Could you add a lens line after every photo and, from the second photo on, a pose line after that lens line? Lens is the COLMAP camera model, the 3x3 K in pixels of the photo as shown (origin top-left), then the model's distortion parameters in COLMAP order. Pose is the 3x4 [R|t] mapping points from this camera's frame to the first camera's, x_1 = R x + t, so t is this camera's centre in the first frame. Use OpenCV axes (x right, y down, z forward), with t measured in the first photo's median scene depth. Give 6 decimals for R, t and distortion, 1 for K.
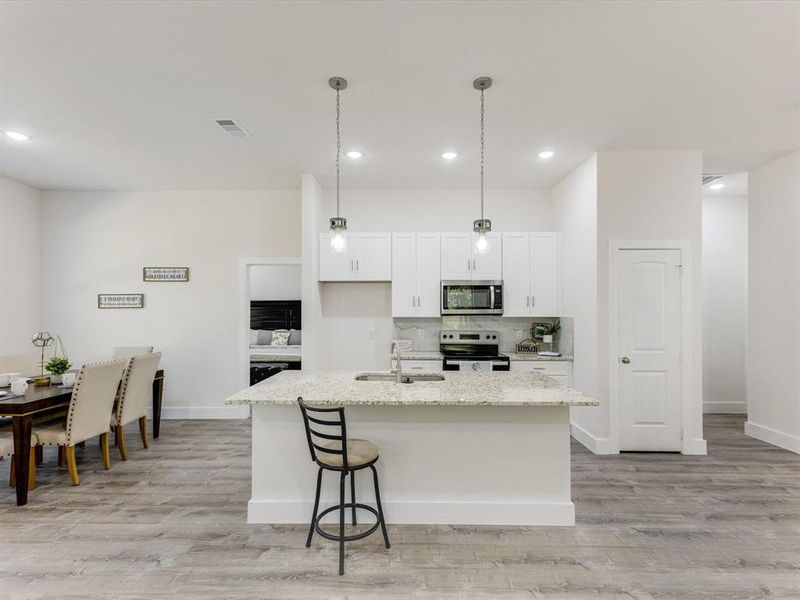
lens RADIAL K [[396.7, 0, 401.7], [0, 396.7, 305.7], [0, 0, 1]] dist [0.012727, -0.003219]
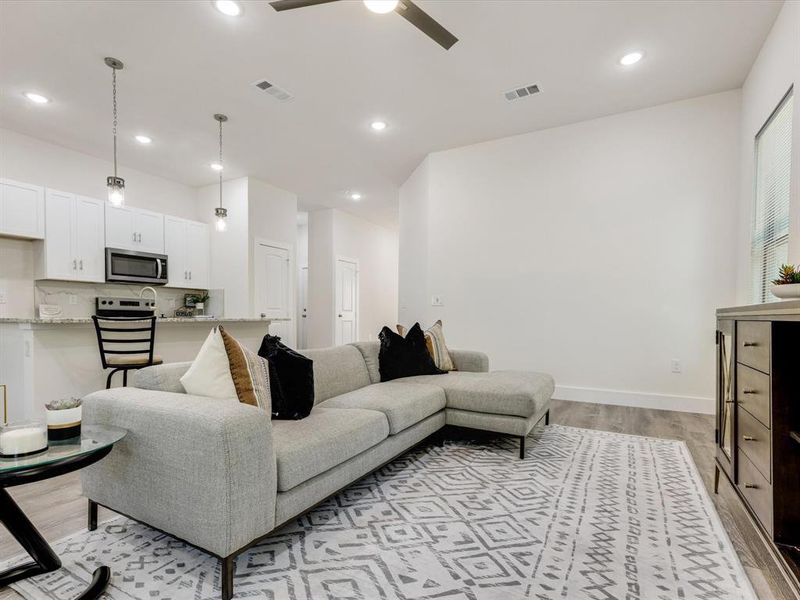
lens RADIAL K [[396.7, 0, 417.3], [0, 396.7, 323.4], [0, 0, 1]] dist [0.012727, -0.003219]
pose [[0.440604, -0.007942, 0.897667, -0.489357], [-0.012506, 0.999810, 0.014984, 0.111861], [-0.897615, -0.017828, 0.440421, -0.210252]]
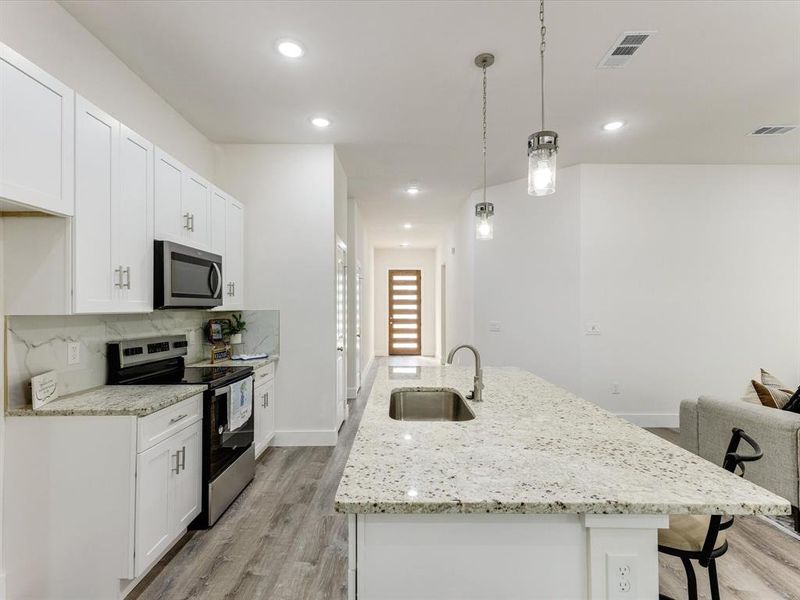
lens RADIAL K [[396.7, 0, 406.9], [0, 396.7, 299.8], [0, 0, 1]] dist [0.012727, -0.003219]
pose [[-0.040659, 0.020000, 0.998973, -0.419913], [-0.005827, 0.999778, -0.020254, 0.021566], [-0.999156, -0.006644, -0.040534, 0.702722]]
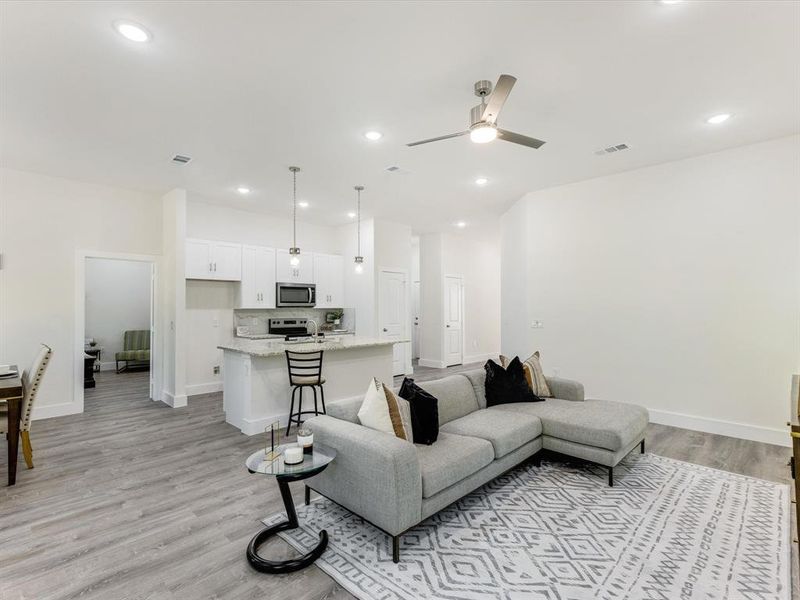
lens RADIAL K [[396.7, 0, 407.3], [0, 396.7, 297.4], [0, 0, 1]] dist [0.012727, -0.003219]
pose [[0.673076, 0.013852, 0.739443, -0.632252], [-0.000522, 0.999833, -0.018254, 0.014814], [-0.739573, 0.011900, 0.672971, -0.293061]]
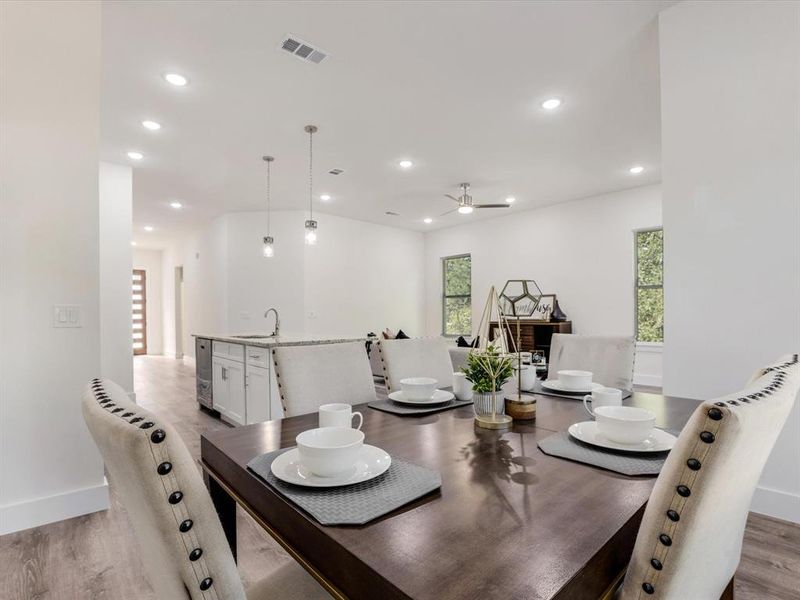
lens RADIAL K [[396.7, 0, 390.3], [0, 396.7, 306.7], [0, 0, 1]] dist [0.012727, -0.003219]
pose [[-0.660334, 0.019626, 0.750715, -0.821811], [0.005471, 0.999758, -0.021325, 0.073927], [-0.750952, -0.009975, -0.660281, 0.996641]]
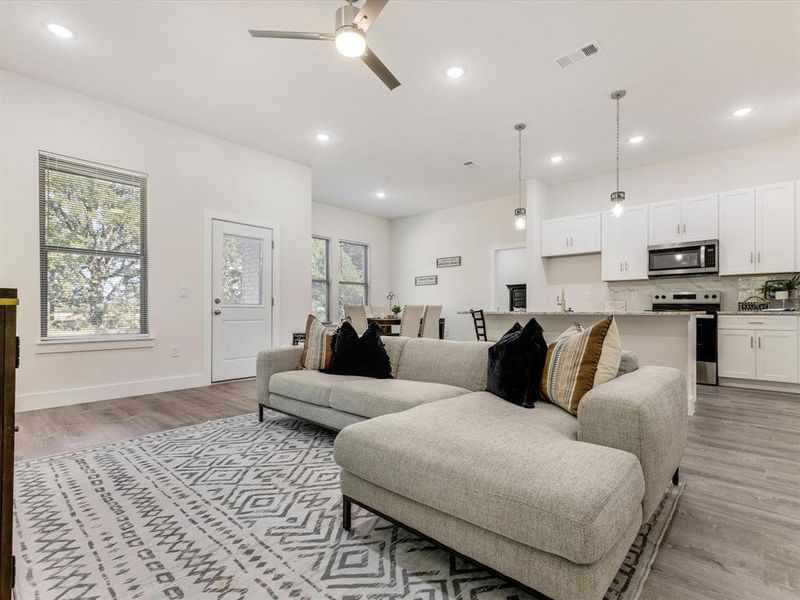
lens RADIAL K [[396.7, 0, 394.6], [0, 396.7, 309.8], [0, 0, 1]] dist [0.012727, -0.003219]
pose [[0.743844, -0.000188, -0.668353, 0.320755], [0.004560, 0.999978, 0.004794, 0.109280], [0.668337, -0.006614, 0.743829, -0.332992]]
